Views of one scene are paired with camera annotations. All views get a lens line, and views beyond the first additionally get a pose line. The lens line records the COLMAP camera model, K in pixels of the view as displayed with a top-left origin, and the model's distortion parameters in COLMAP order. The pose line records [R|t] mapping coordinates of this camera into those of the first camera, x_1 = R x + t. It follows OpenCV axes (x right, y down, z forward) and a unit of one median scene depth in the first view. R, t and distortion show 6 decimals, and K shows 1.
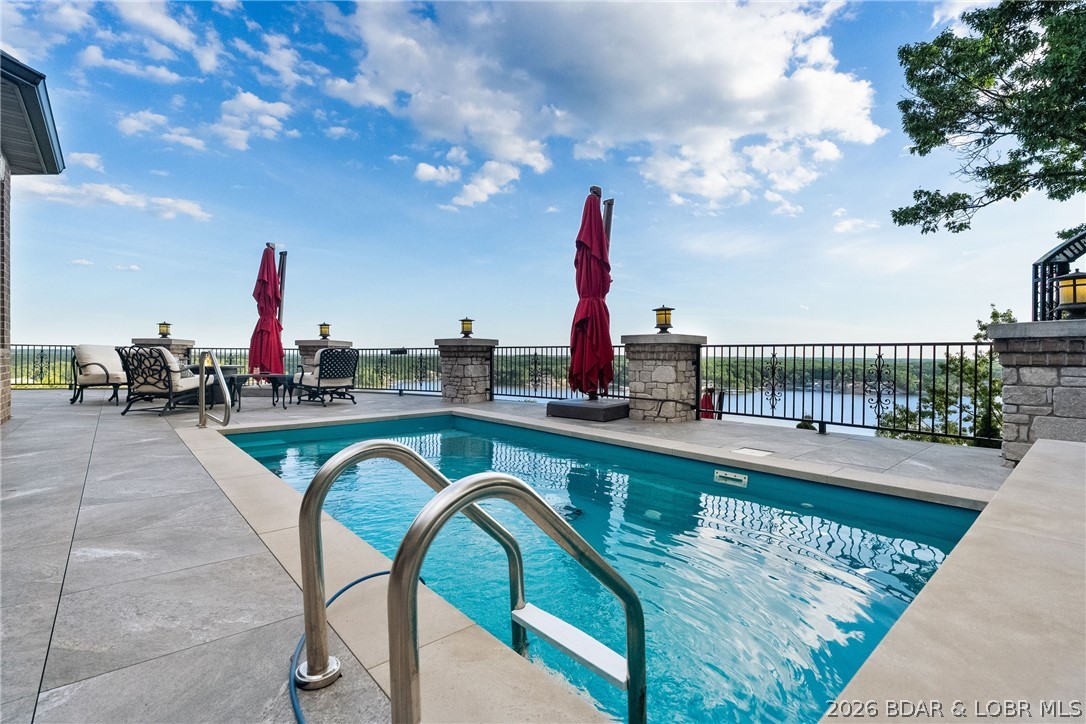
lens RADIAL K [[510.0, 0, 551.9], [0, 510.0, 355.2], [0, 0, 1]] dist [-0.006417, 0.002392]
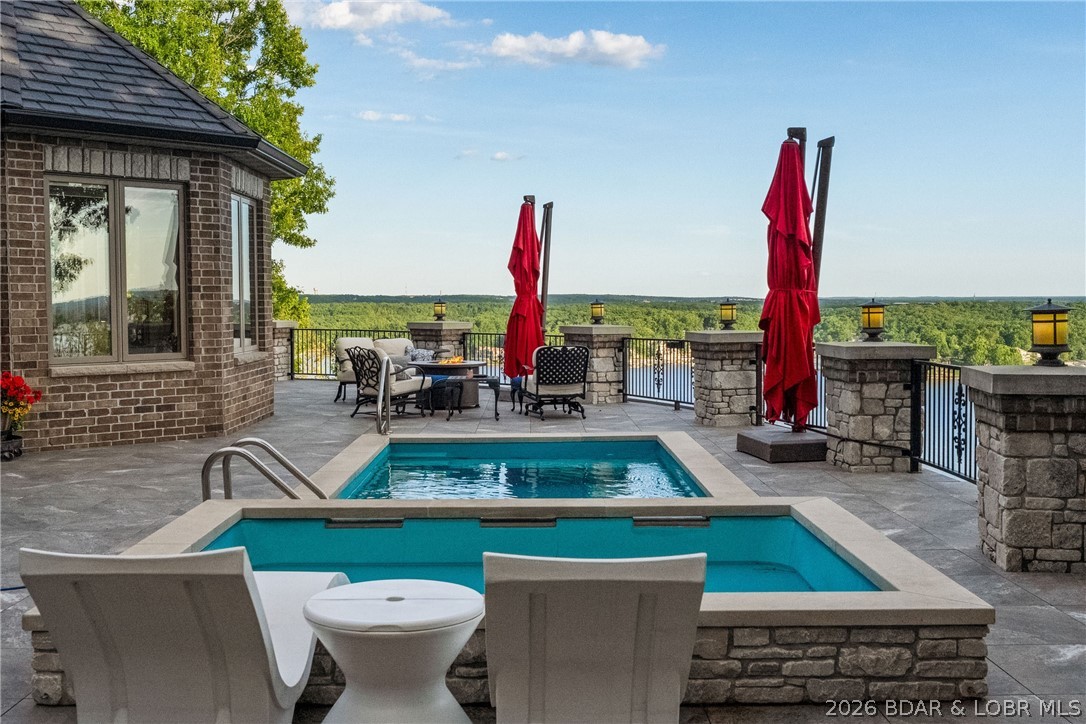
lens RADIAL K [[1158.1, 0, 543.0], [0, 1158.1, 366.4], [0, 0, 1]] dist [-0.000608, 0.000000]
pose [[0.765629, 0.026394, -0.642741, 0.680945], [0.008124, 0.998682, 0.050687, -0.070446], [0.643231, -0.044029, 0.764405, -0.355045]]
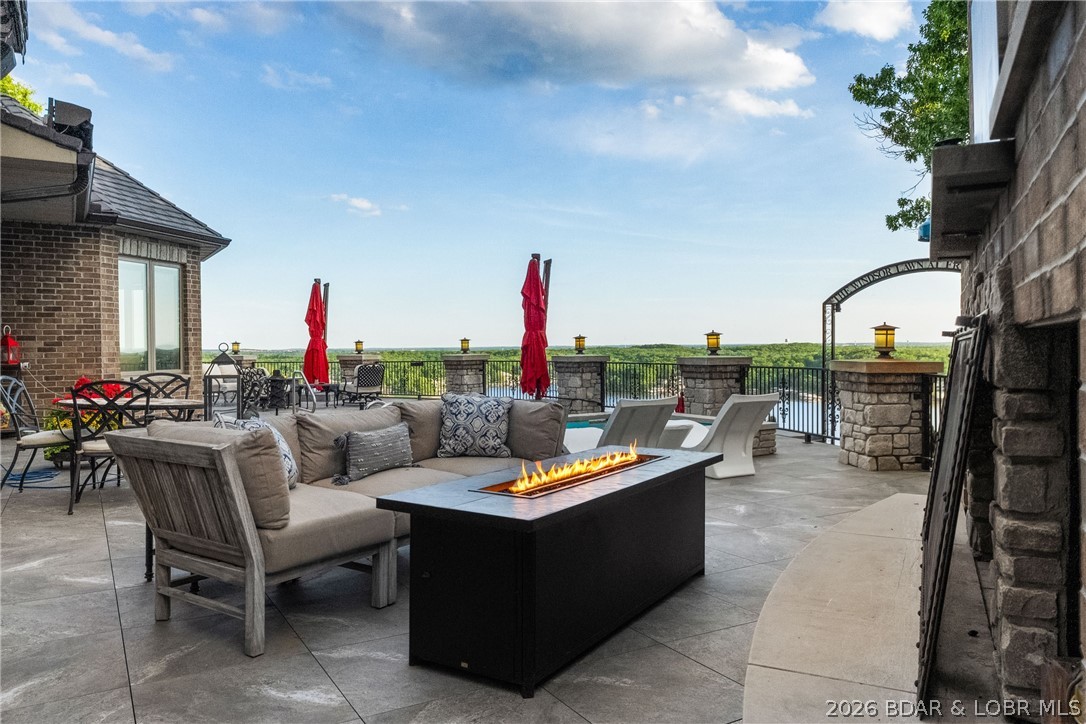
lens RADIAL K [[754.4, 0, 544.3], [0, 754.4, 357.0], [0, 0, 1]] dist [0.001708, -0.000389]
pose [[0.985352, -0.015288, -0.169844, 0.380091], [0.017285, 0.999798, 0.010285, -0.045487], [0.169652, -0.013070, 0.985417, -0.904500]]
